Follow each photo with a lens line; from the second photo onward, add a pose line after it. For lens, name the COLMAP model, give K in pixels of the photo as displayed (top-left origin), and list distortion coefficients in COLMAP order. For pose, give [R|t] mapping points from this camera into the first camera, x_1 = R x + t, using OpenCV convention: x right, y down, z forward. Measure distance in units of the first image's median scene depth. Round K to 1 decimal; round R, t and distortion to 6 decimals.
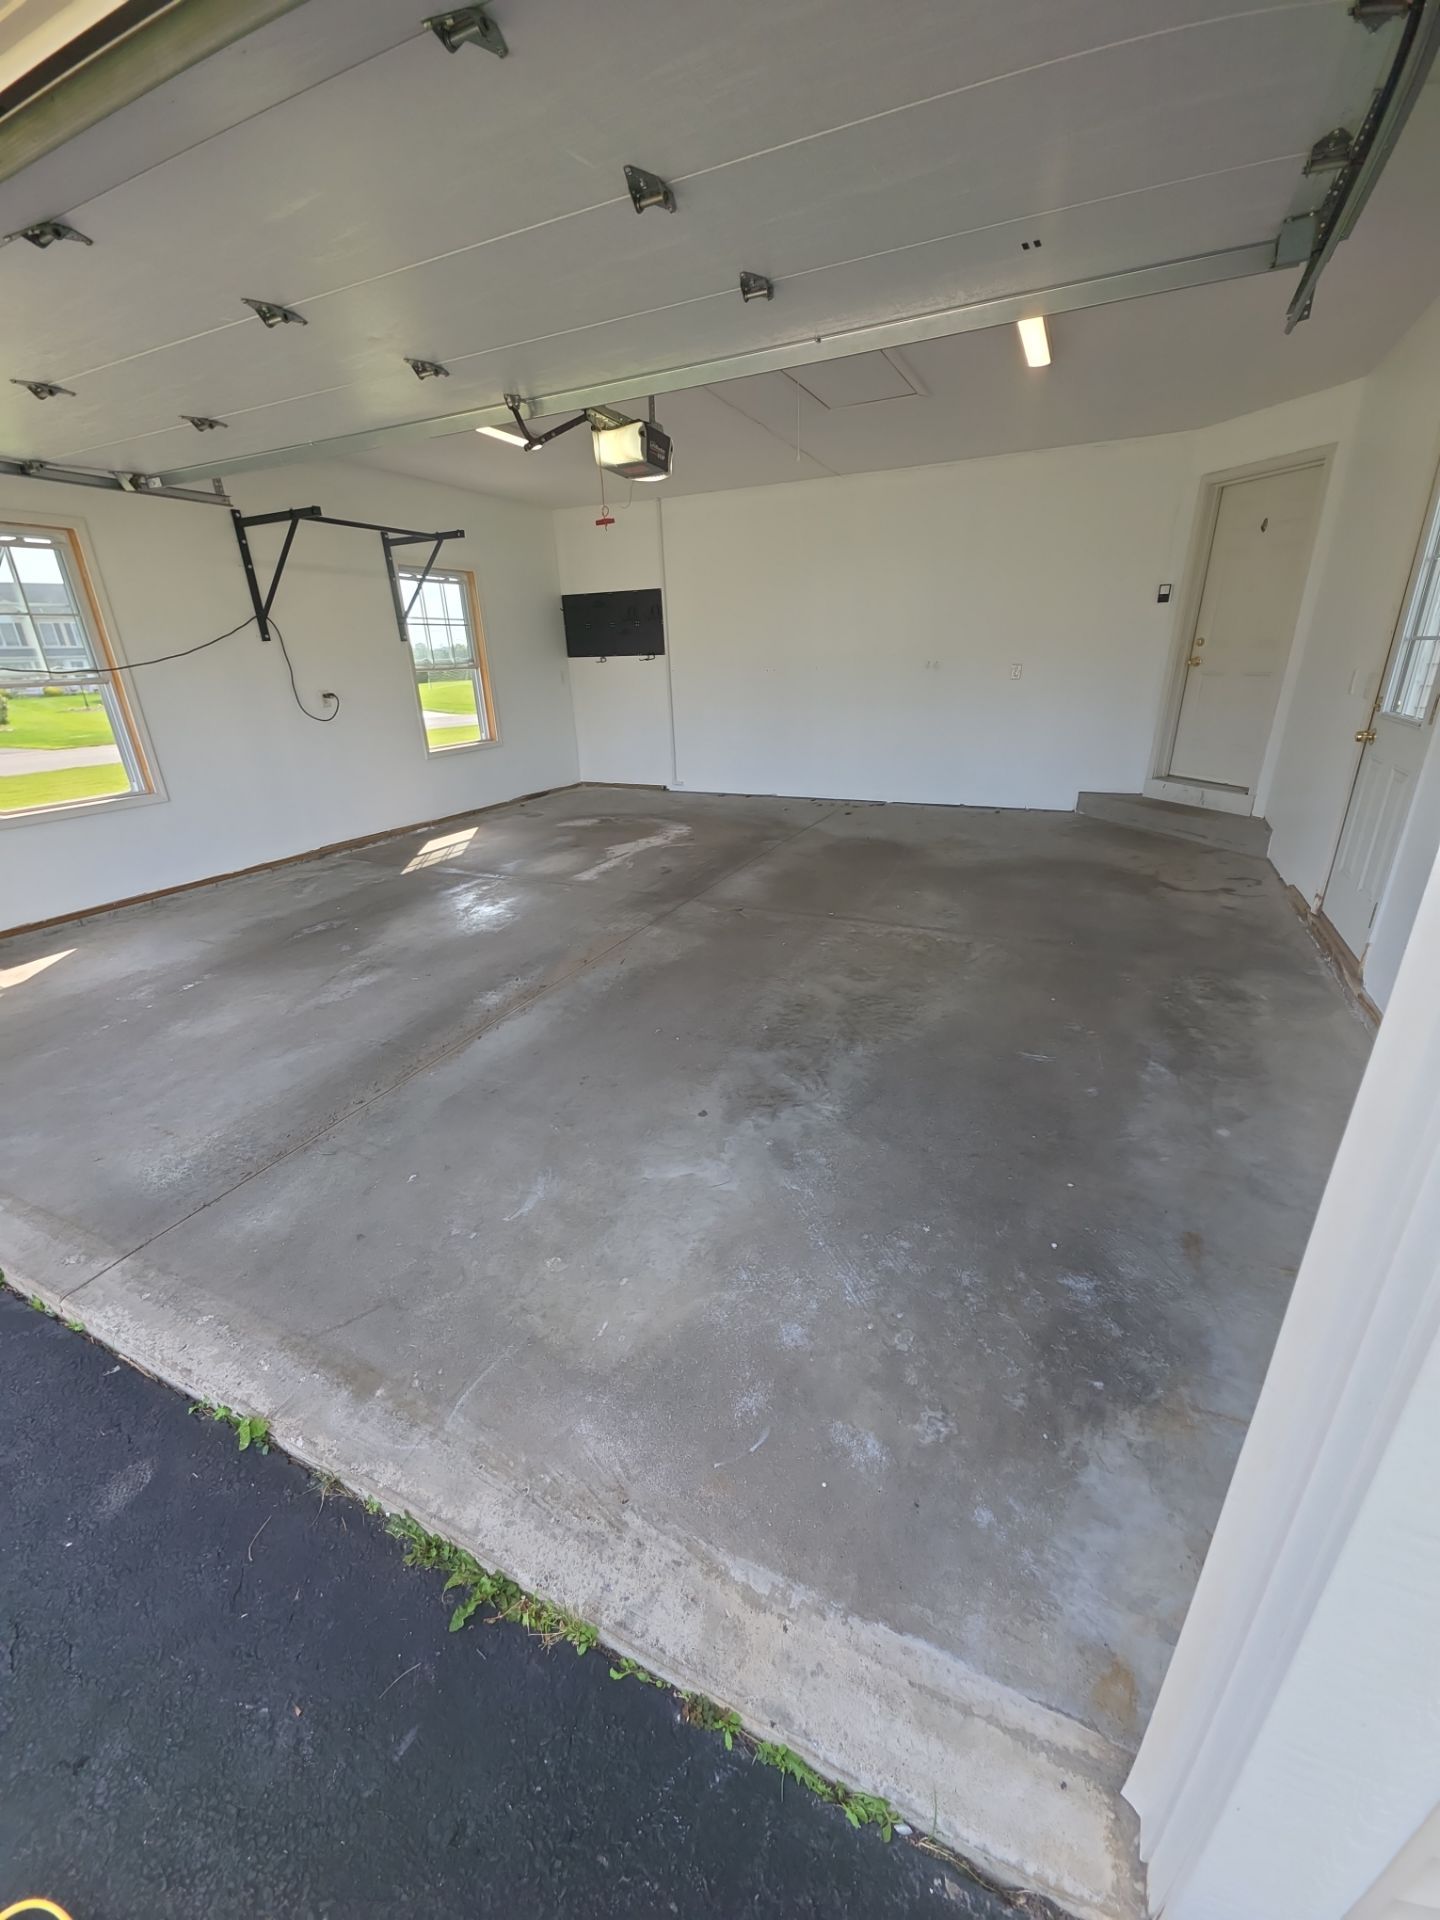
lens RADIAL K [[769.8, 0, 730.7], [0, 769.8, 974.5], [0, 0, 1]] dist [0.006654, -0.000460]
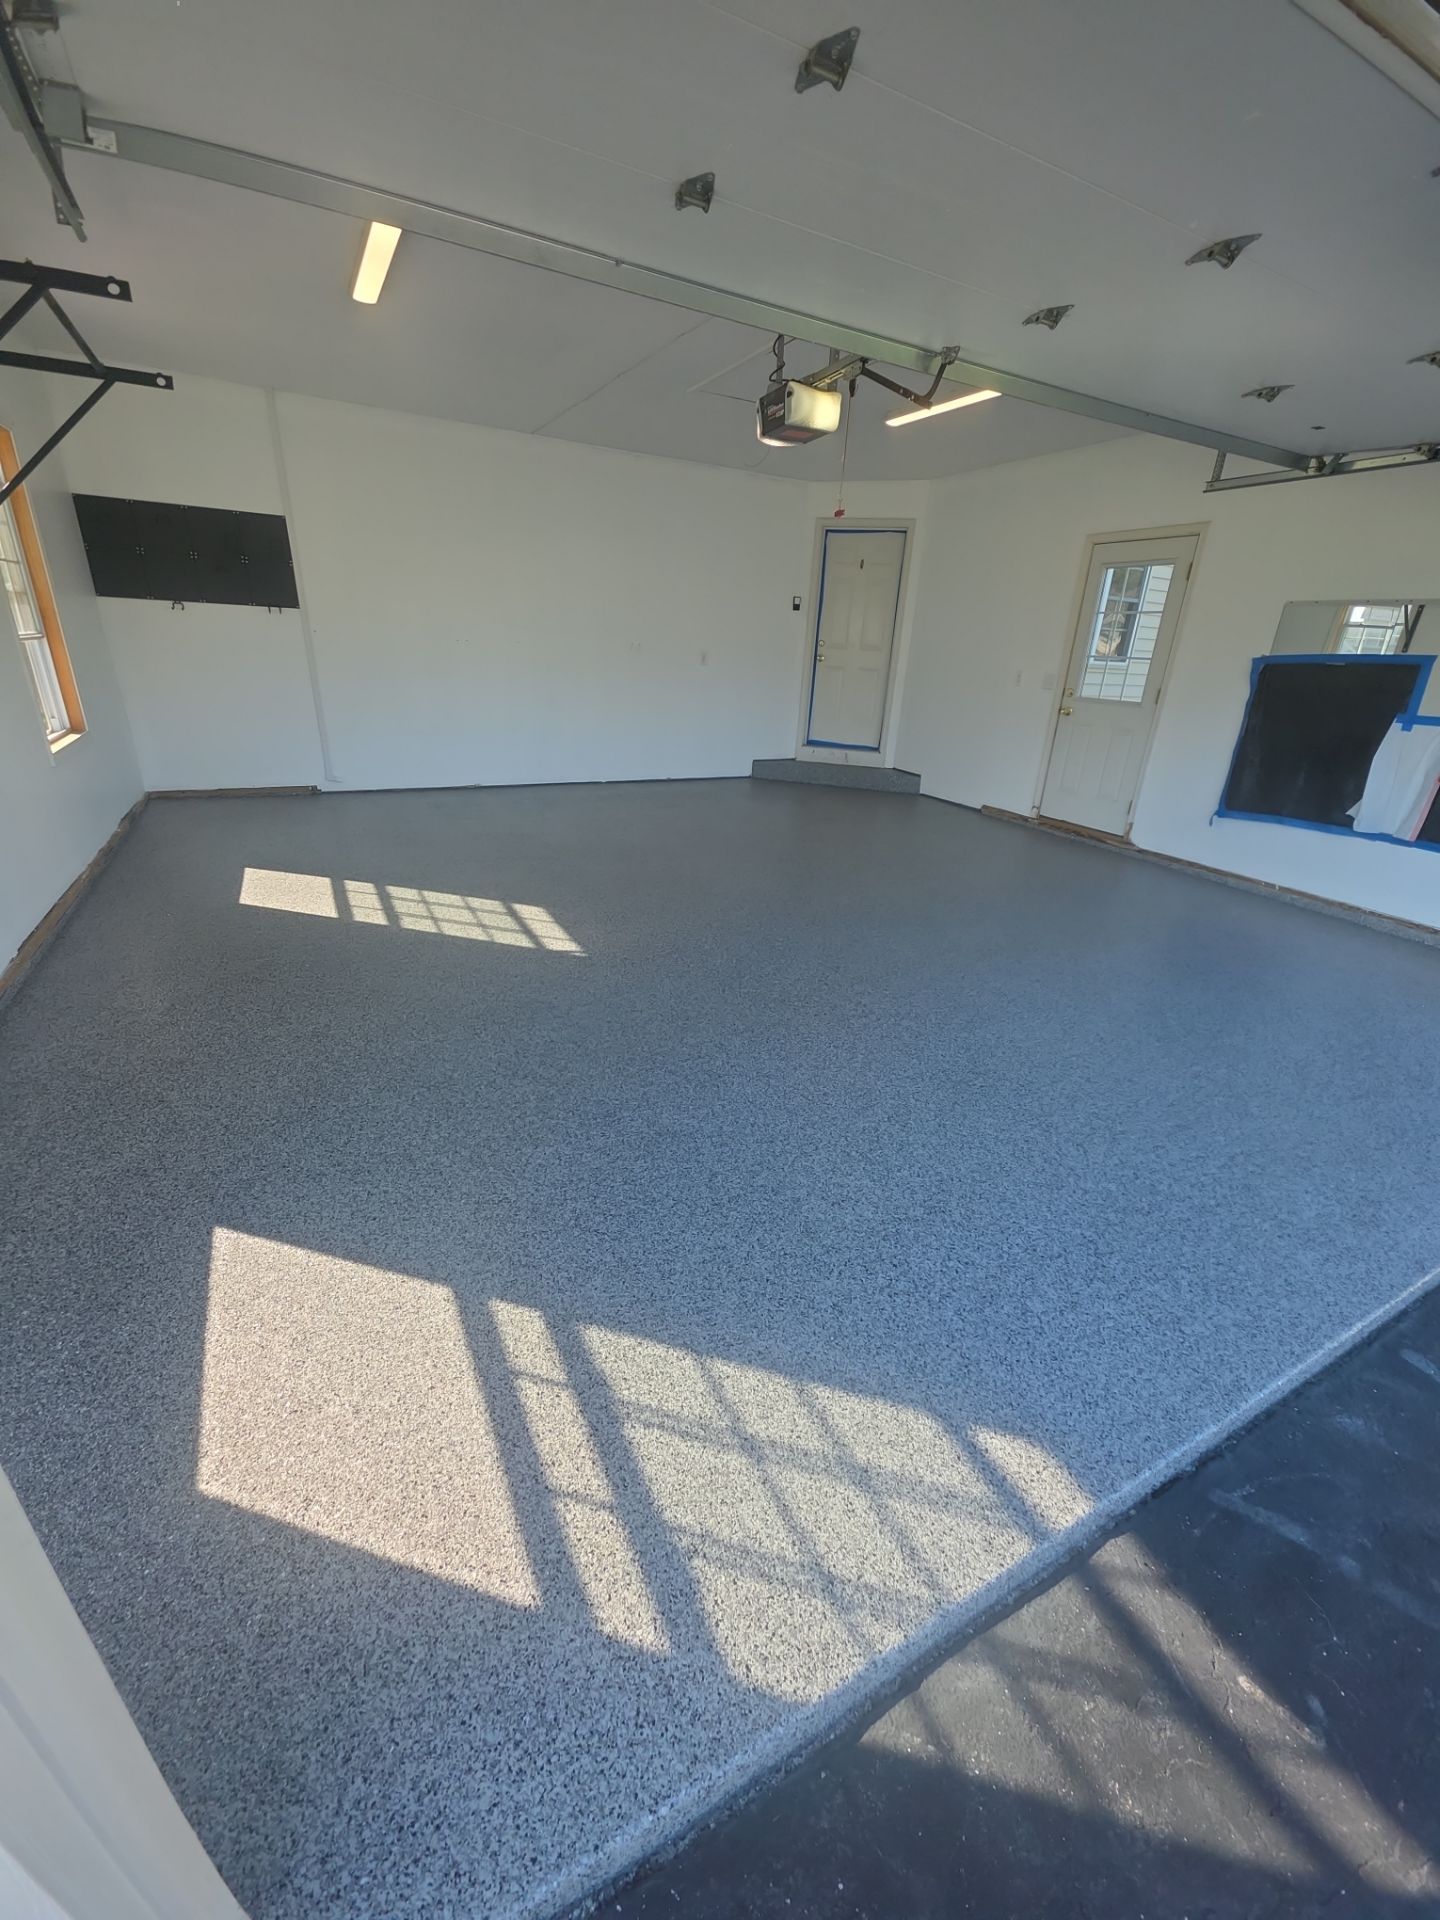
lens RADIAL K [[769.8, 0, 730.7], [0, 769.8, 974.5], [0, 0, 1]] dist [0.006654, -0.000460]
pose [[0.581613, -0.269353, 0.767577, -0.802276], [0.251451, 0.956907, 0.145260, -0.129080], [-0.773627, 0.108523, 0.624279, 0.399656]]
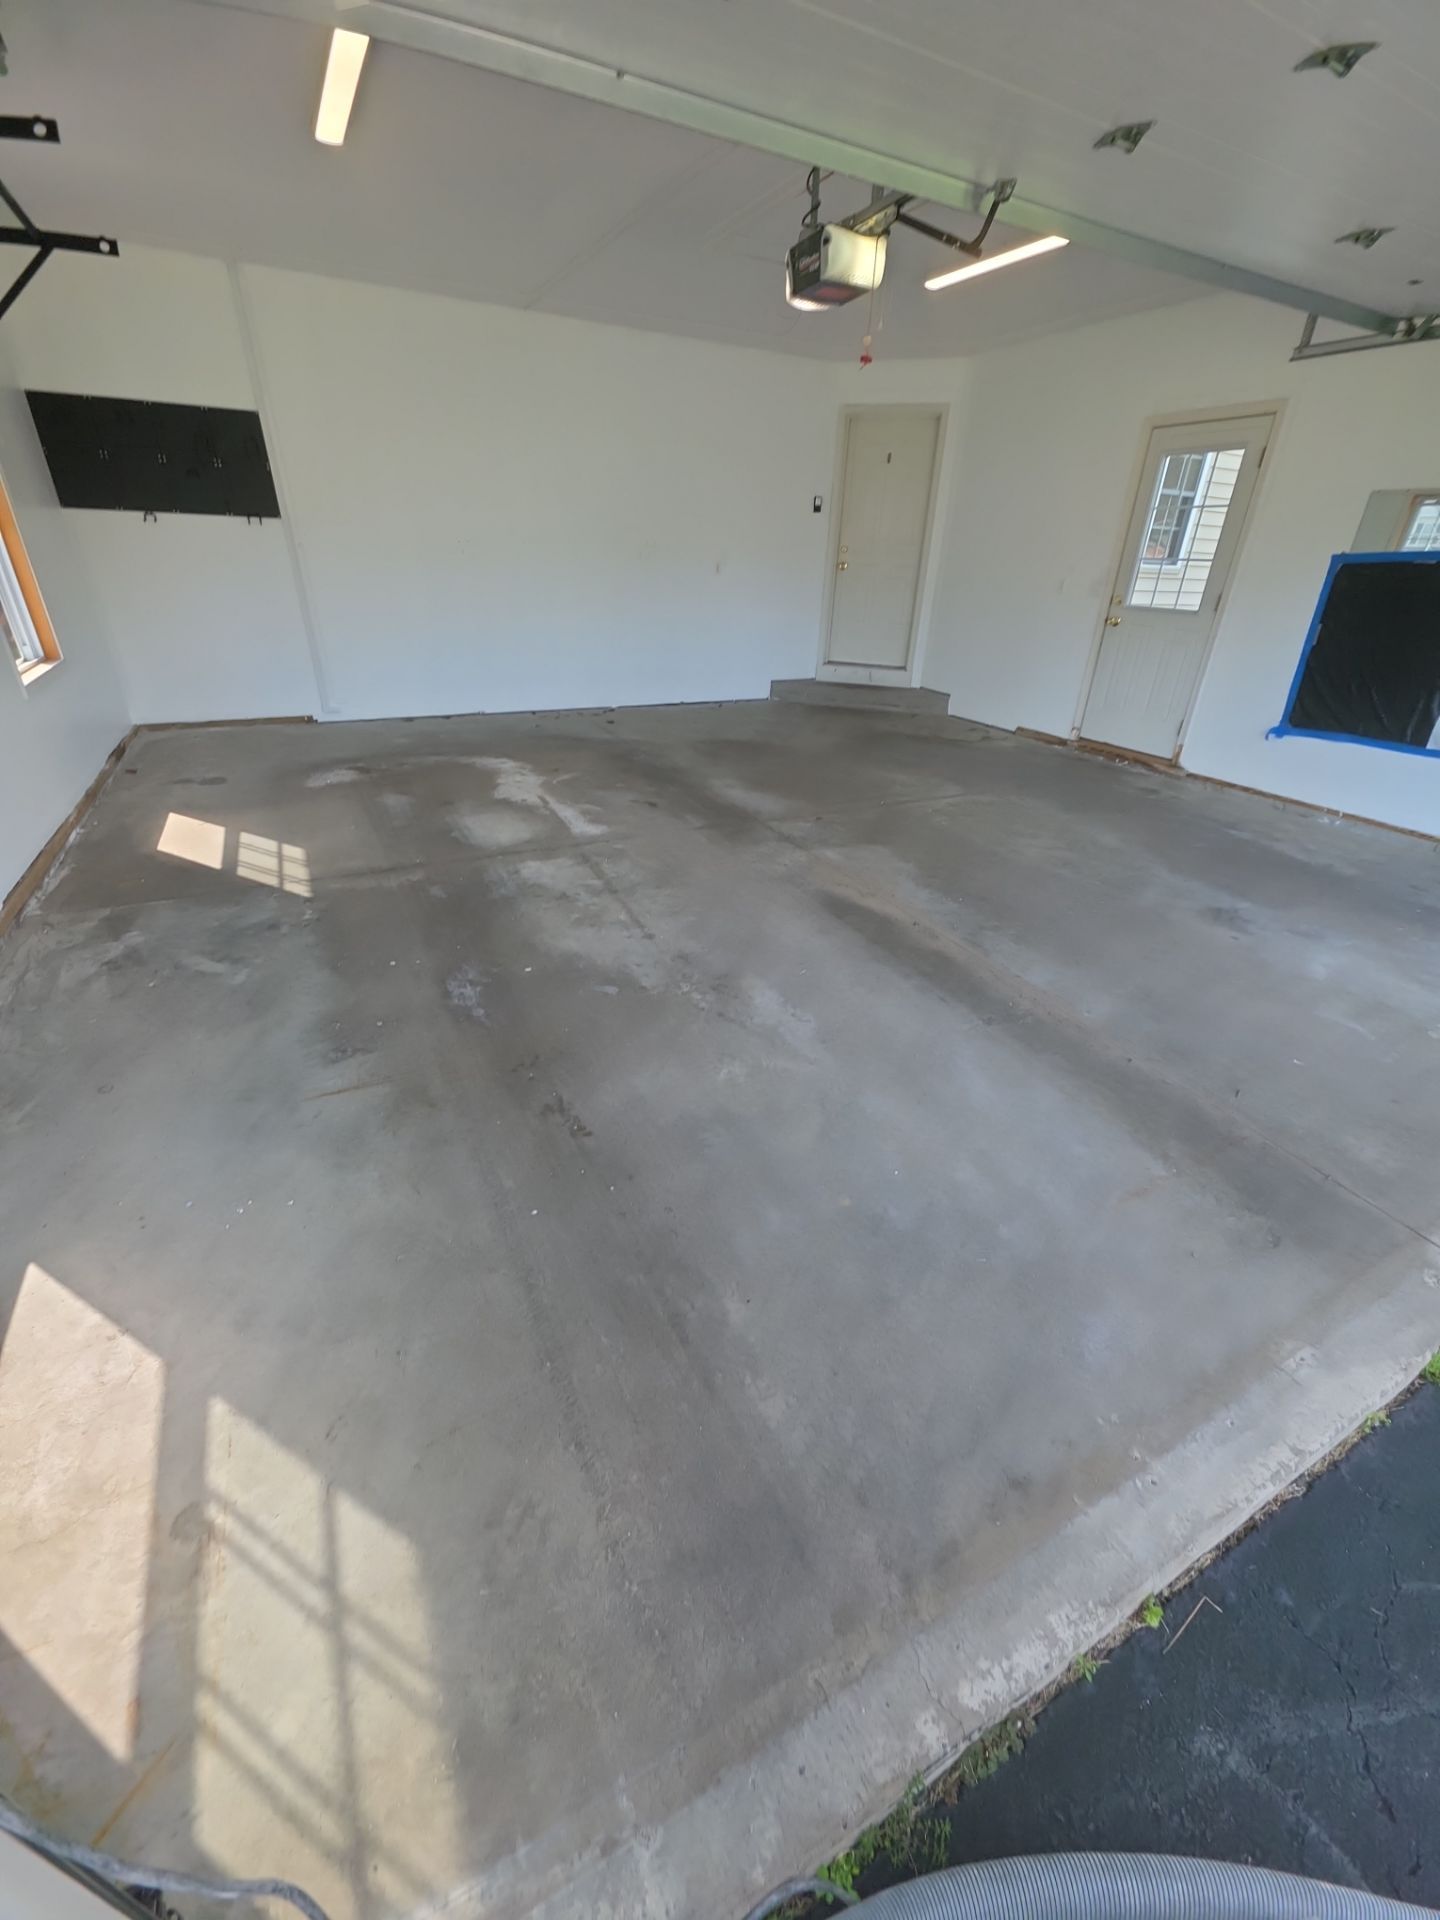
lens RADIAL K [[769.8, 0, 730.7], [0, 769.8, 974.5], [0, 0, 1]] dist [0.006654, -0.000460]
pose [[0.590228, -0.345485, 0.729569, -0.771797], [0.262372, 0.936819, 0.231367, -0.142384], [-0.763408, 0.054859, 0.643582, 0.436975]]
